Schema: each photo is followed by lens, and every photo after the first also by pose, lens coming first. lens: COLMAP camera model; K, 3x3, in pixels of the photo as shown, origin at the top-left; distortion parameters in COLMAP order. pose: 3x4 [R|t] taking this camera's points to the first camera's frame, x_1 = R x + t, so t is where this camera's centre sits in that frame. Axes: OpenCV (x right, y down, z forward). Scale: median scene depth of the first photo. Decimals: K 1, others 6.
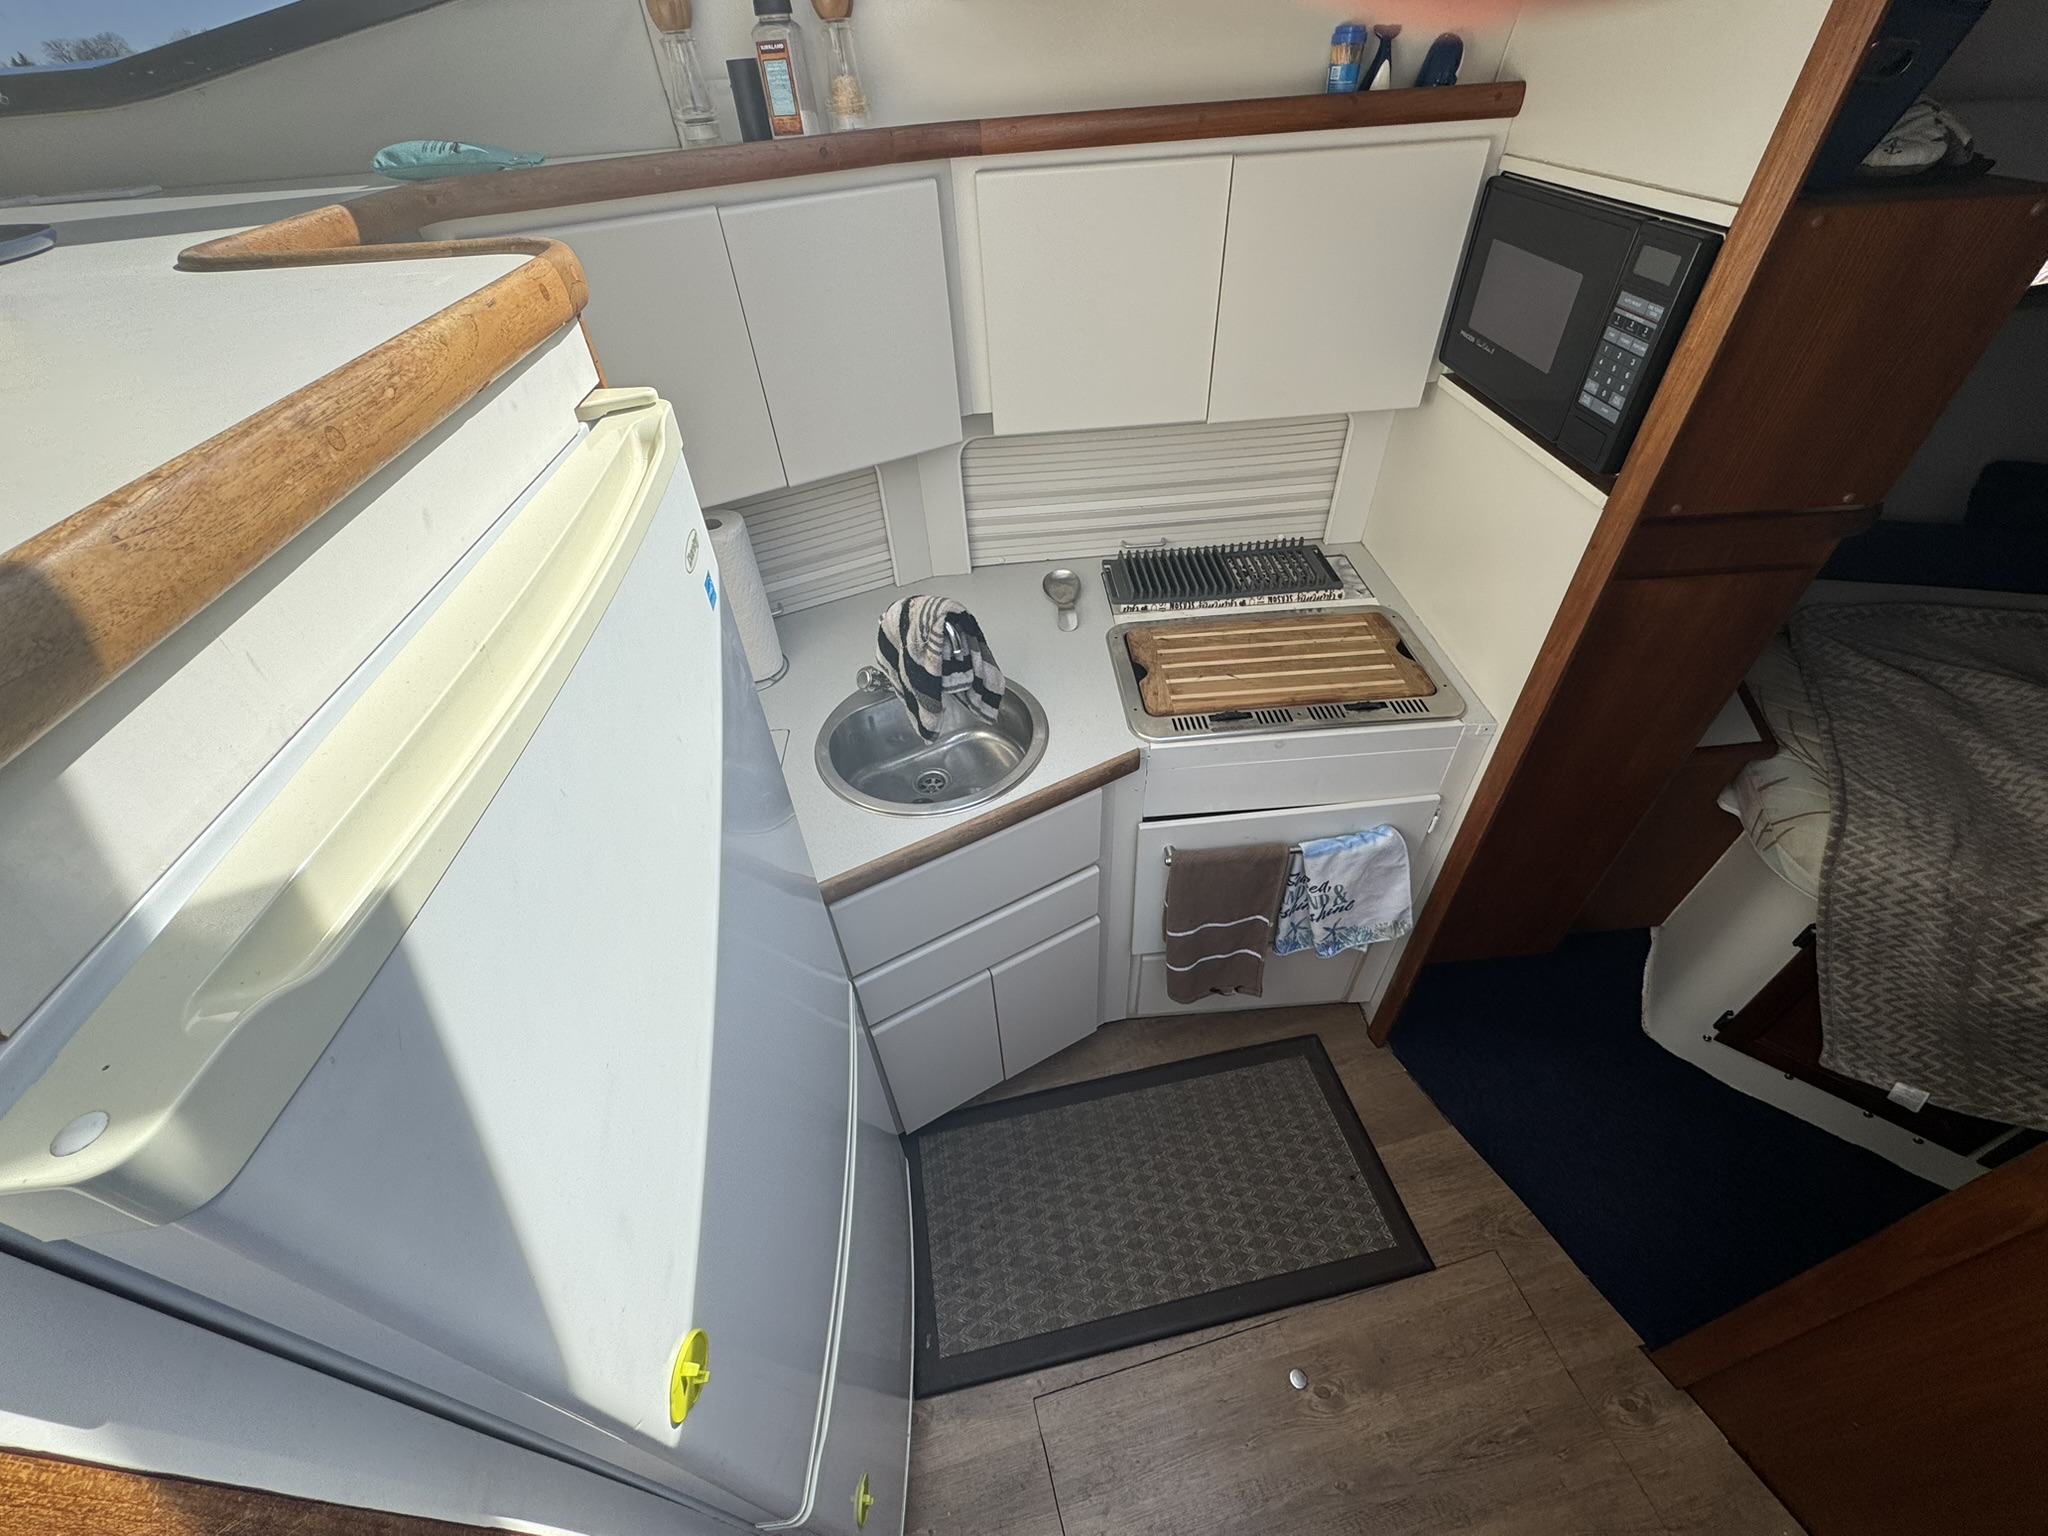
lens RADIAL K [[815.4, 0, 1022.8], [0, 815.4, 769.6], [0, 0, 1]] dist [-0.002098, -0.000171]
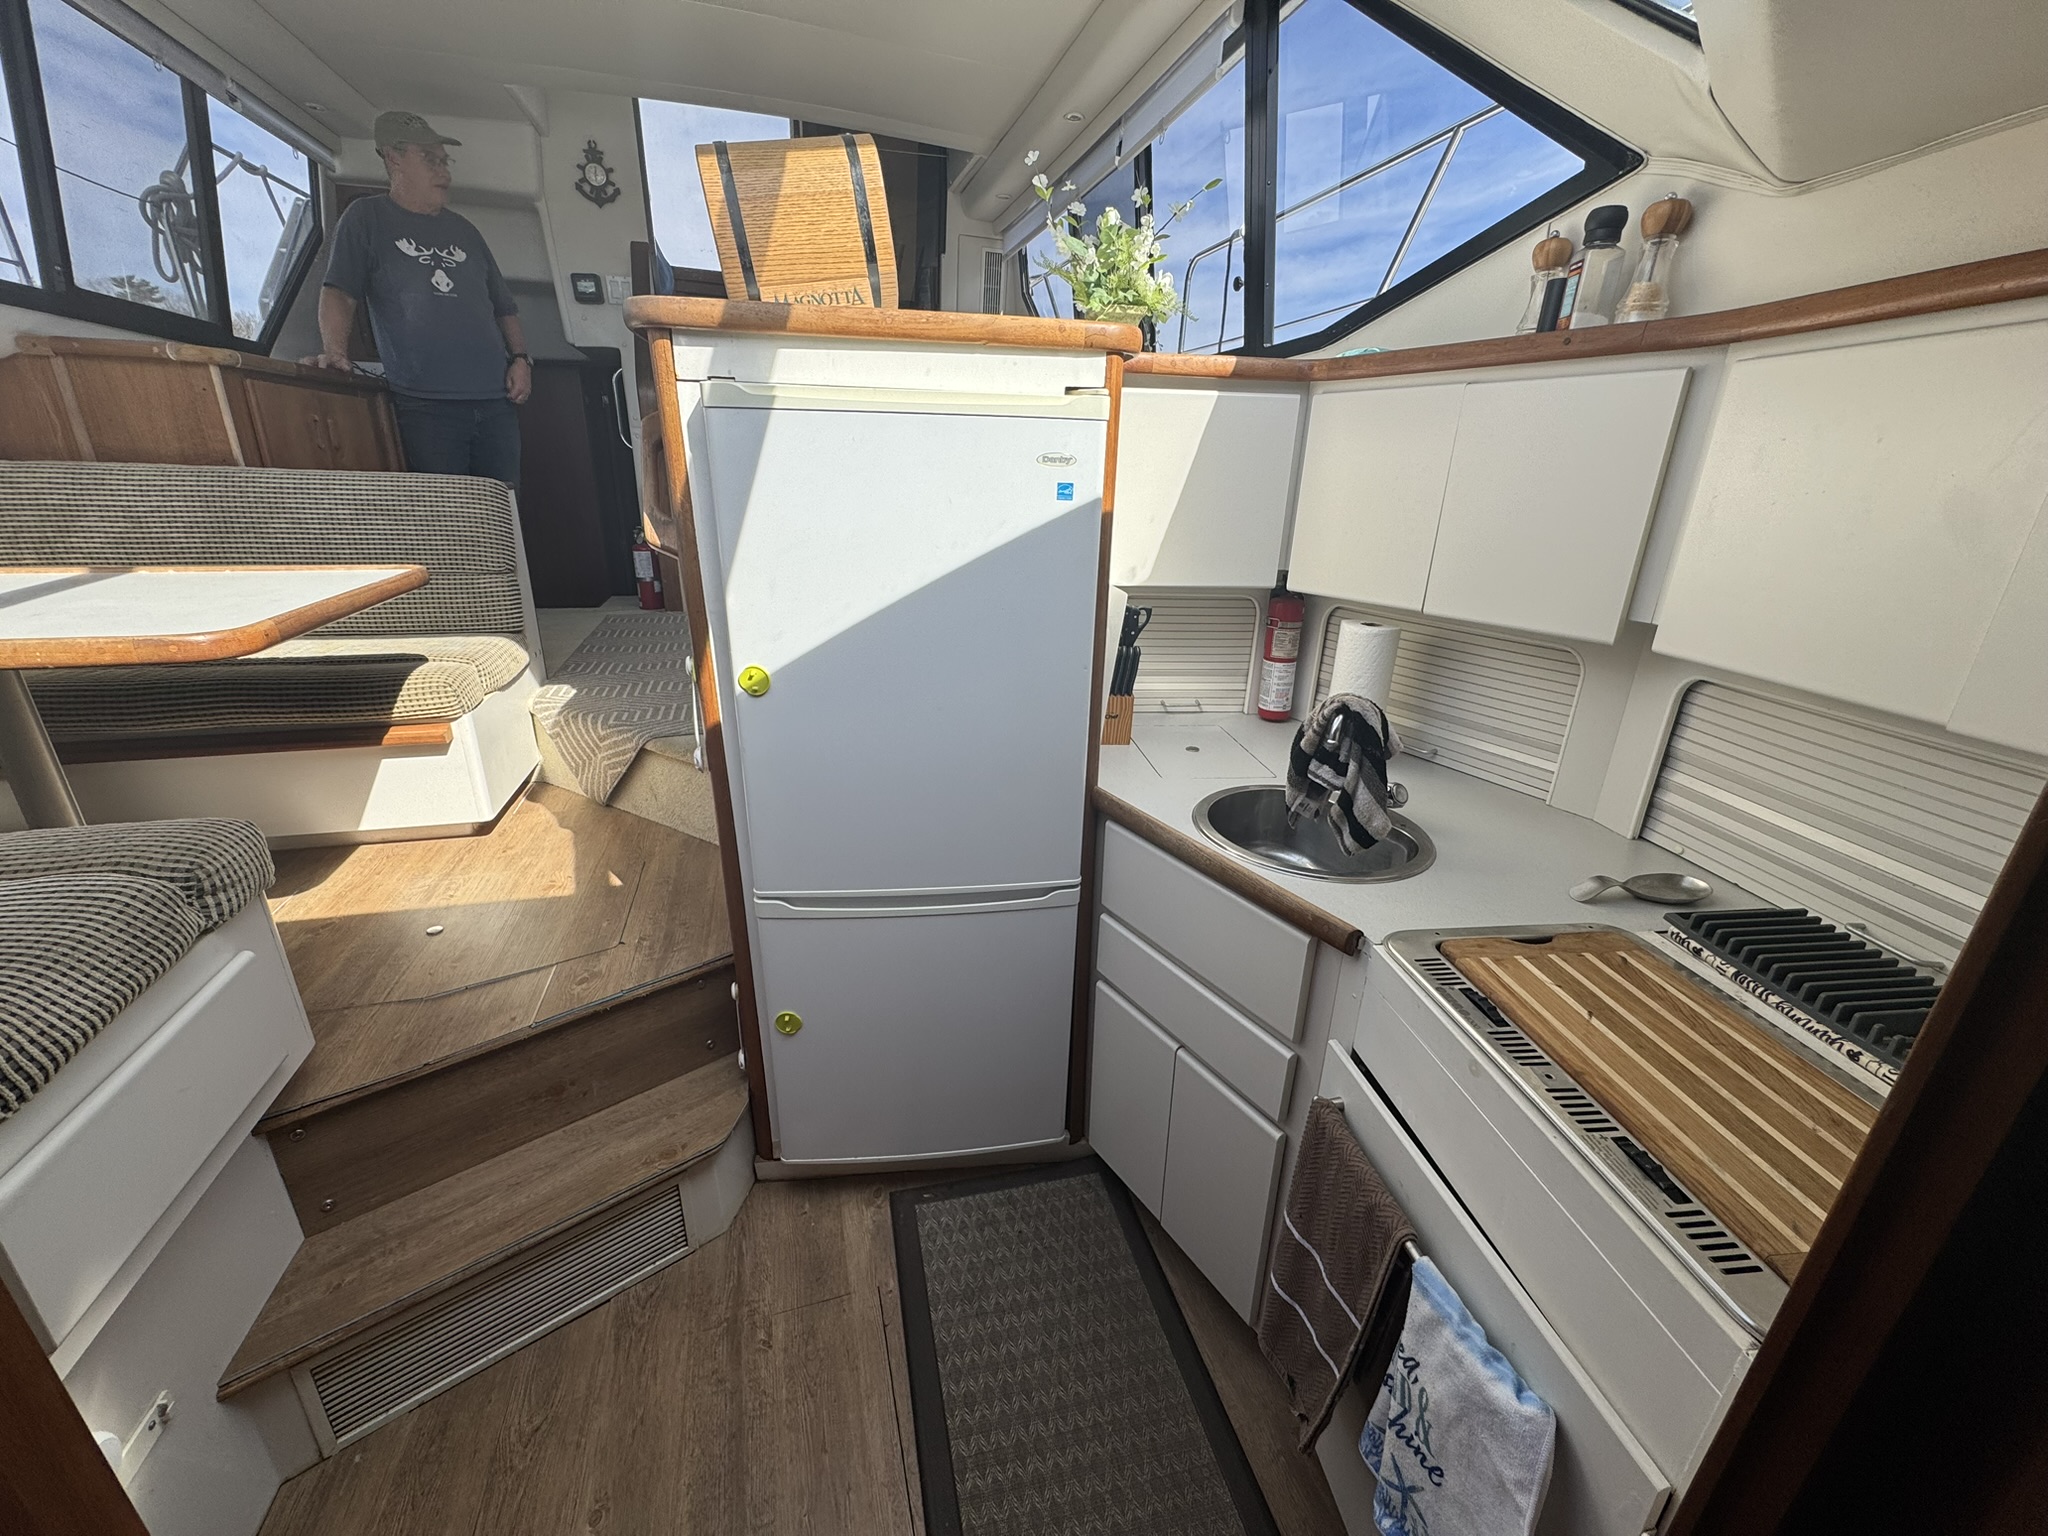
lens RADIAL K [[815.4, 0, 1022.8], [0, 815.4, 769.6], [0, 0, 1]] dist [-0.002098, -0.000171]
pose [[0.048202, 0.395913, -0.917022, 0.715756], [-0.695895, 0.671910, 0.253510, -0.093814], [0.716524, 0.625932, 0.307902, 0.359689]]
